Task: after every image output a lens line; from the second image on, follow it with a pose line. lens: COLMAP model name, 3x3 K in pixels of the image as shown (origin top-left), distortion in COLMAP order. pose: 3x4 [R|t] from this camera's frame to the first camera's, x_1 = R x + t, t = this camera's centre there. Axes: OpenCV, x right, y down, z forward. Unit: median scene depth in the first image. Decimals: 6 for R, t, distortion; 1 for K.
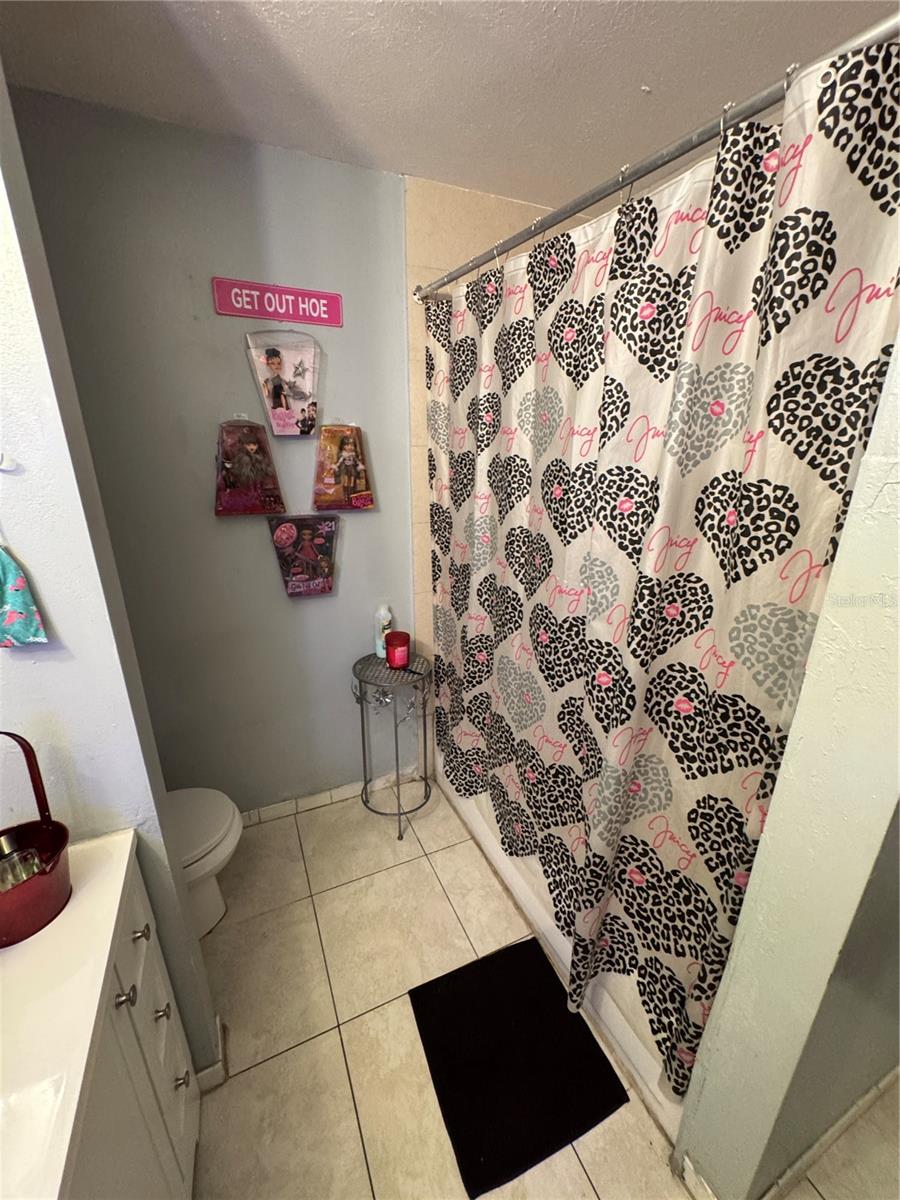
lens RADIAL K [[479.3, 0, 448.2], [0, 479.3, 595.9], [0, 0, 1]] dist [-0.003741, 0.000237]
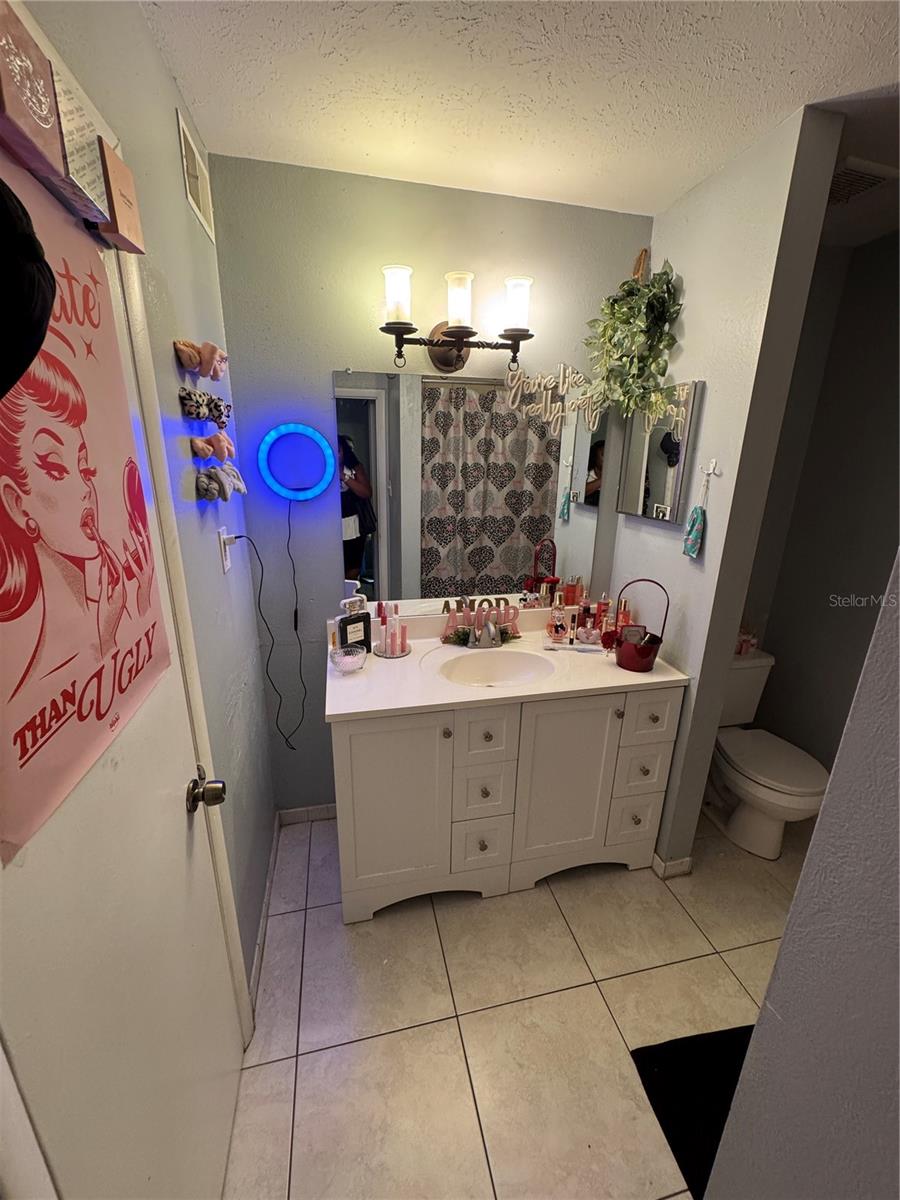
lens RADIAL K [[479.3, 0, 448.8], [0, 479.3, 599.4], [0, 0, 1]] dist [-0.003741, 0.000237]
pose [[-0.201883, 0.278677, -0.938926, 0.892852], [-0.341957, 0.878279, 0.334203, -0.046925], [0.917774, 0.388543, -0.082014, 0.169200]]
